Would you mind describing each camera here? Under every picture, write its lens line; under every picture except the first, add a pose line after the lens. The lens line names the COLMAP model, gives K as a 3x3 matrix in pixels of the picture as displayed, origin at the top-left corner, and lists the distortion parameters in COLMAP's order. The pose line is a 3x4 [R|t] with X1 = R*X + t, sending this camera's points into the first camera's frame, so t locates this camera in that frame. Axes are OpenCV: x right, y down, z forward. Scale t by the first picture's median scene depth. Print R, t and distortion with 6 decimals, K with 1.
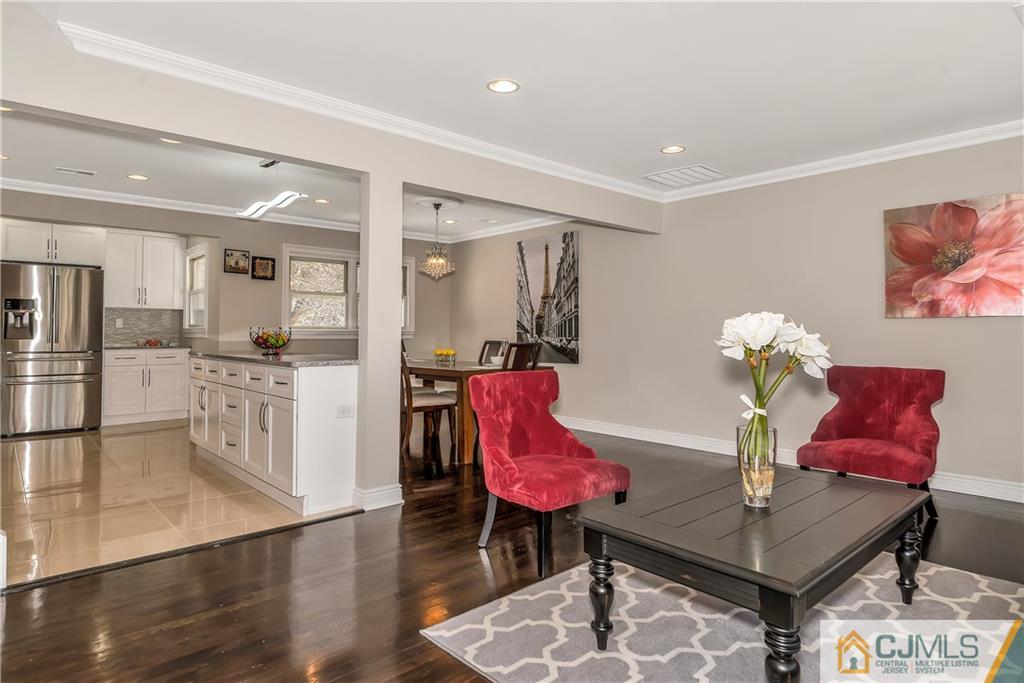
lens RADIAL K [[582.7, 0, 509.4], [0, 582.7, 334.2], [0, 0, 1]] dist [-0.001713, -0.001300]
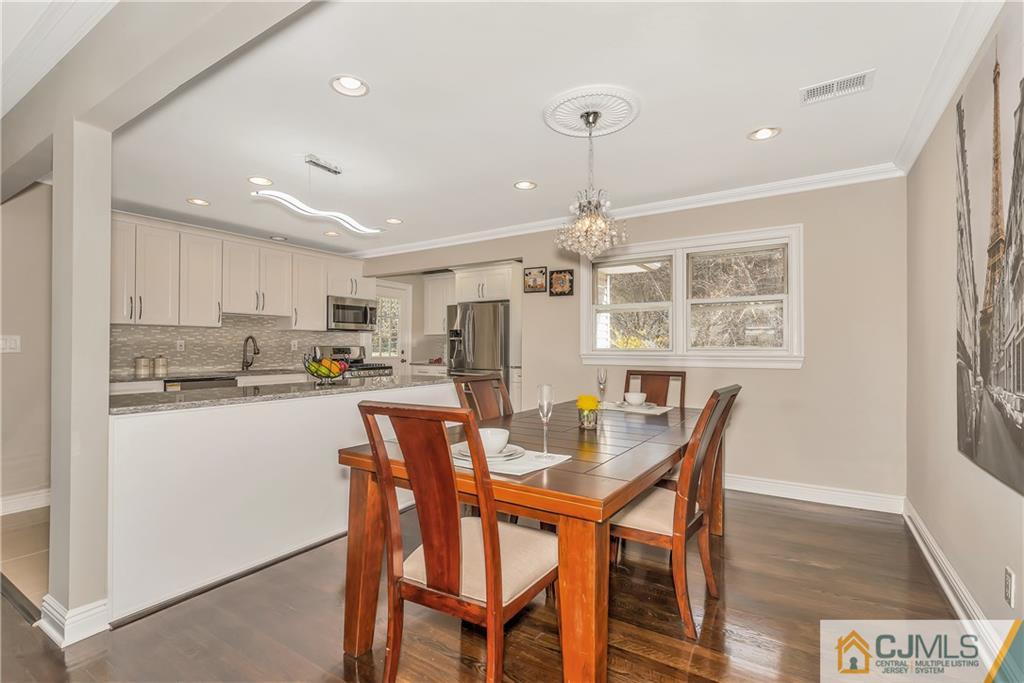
lens RADIAL K [[468.8, 0, 512.9], [0, 468.8, 342.1], [0, 0, 1]] dist [-0.005909, -0.000305]
pose [[0.259366, -0.015658, -0.965652, 0.230814], [-0.006103, 0.999822, -0.017852, -0.010885], [0.965760, 0.010524, 0.259225, 0.728087]]
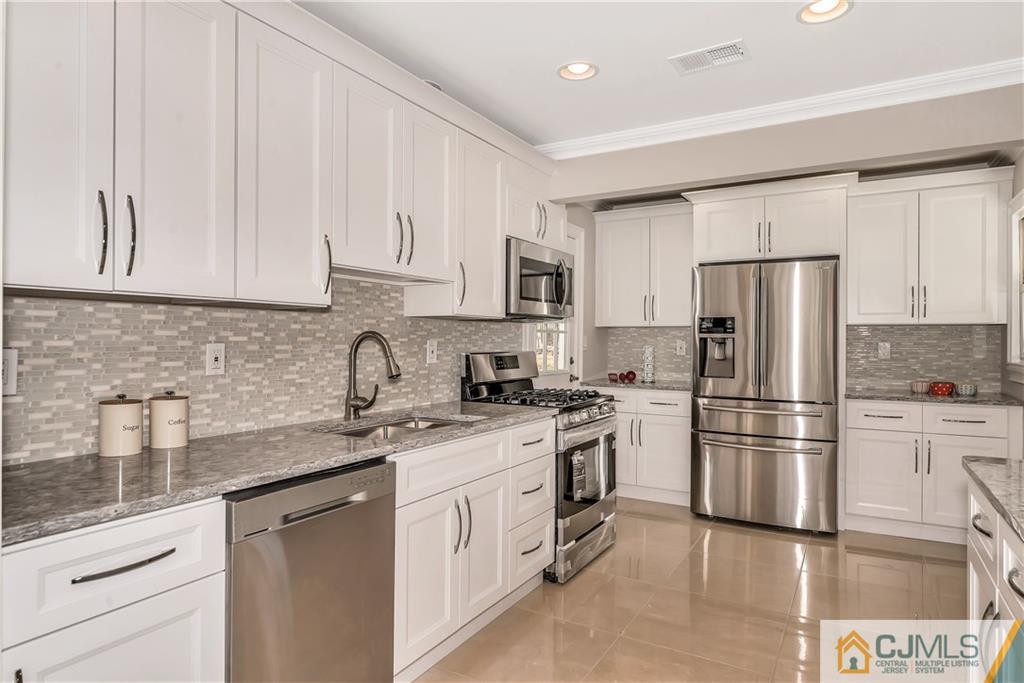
lens RADIAL K [[602.5, 0, 514.0], [0, 602.5, 344.9], [0, 0, 1]] dist [-0.009052, -0.000033]
pose [[0.300760, -0.000335, -0.953700, -0.217732], [-0.004781, 0.999987, -0.001859, -0.022836], [0.953688, 0.005119, 0.300754, 0.488135]]
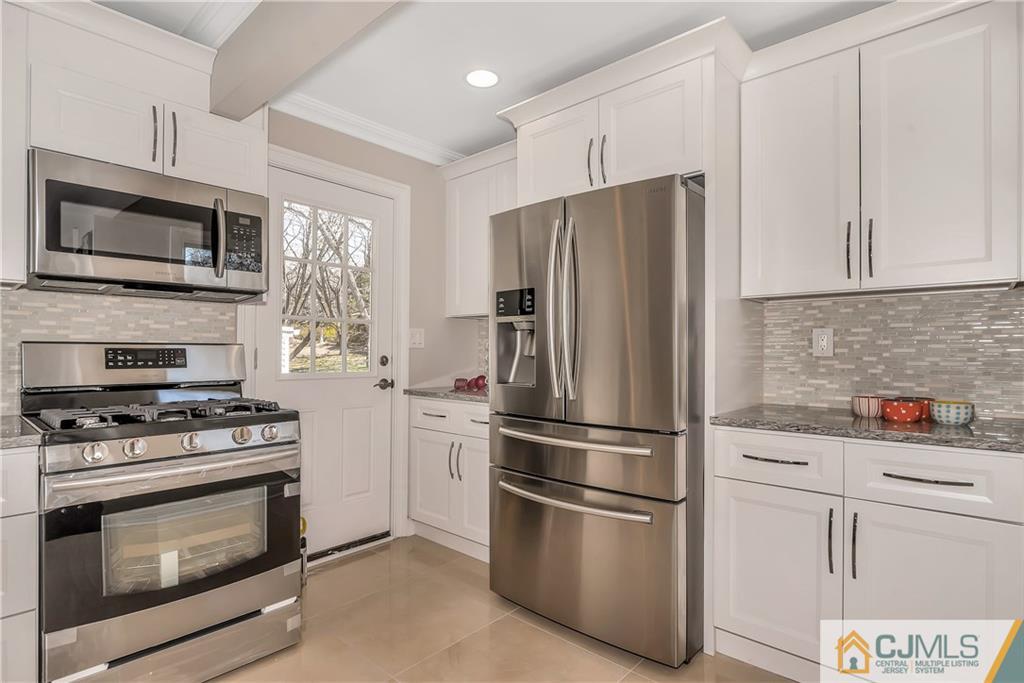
lens RADIAL K [[523.4, 0, 512.6], [0, 523.4, 348.0], [0, 0, 1]] dist [-0.003252, -0.000709]
pose [[0.094365, -0.015726, -0.995413, -0.399455], [-0.005485, 0.999852, -0.016316, -0.010121], [0.995523, 0.007000, 0.094265, 0.831185]]
